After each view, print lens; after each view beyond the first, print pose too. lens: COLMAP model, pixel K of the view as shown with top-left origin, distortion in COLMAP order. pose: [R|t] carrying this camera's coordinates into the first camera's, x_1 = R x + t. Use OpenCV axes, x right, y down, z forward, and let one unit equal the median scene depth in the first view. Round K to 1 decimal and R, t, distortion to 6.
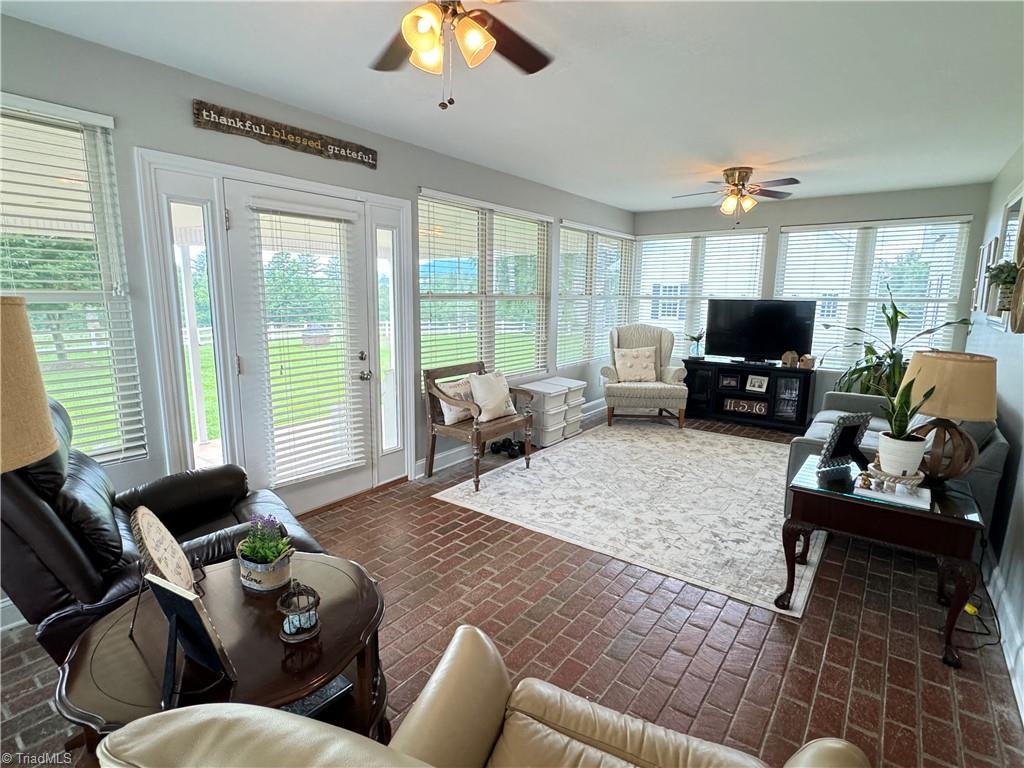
lens RADIAL K [[521.5, 0, 513.2], [0, 521.5, 382.8], [0, 0, 1]] dist [-0.005601, -0.001021]
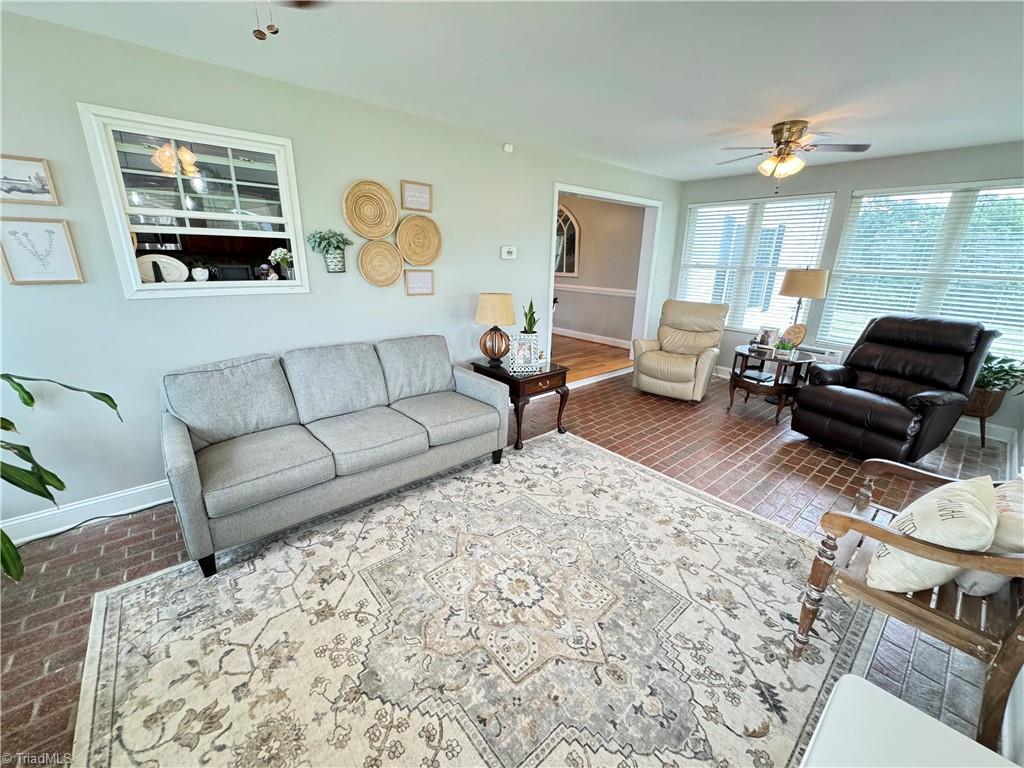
lens RADIAL K [[412.3, 0, 515.3], [0, 412.3, 383.6], [0, 0, 1]] dist [-0.002262, 0.000029]
pose [[-0.975934, -0.093376, 0.197061, 0.273255], [0.007120, 0.889557, 0.456769, -0.279450], [-0.217948, 0.447180, -0.867484, 1.526456]]
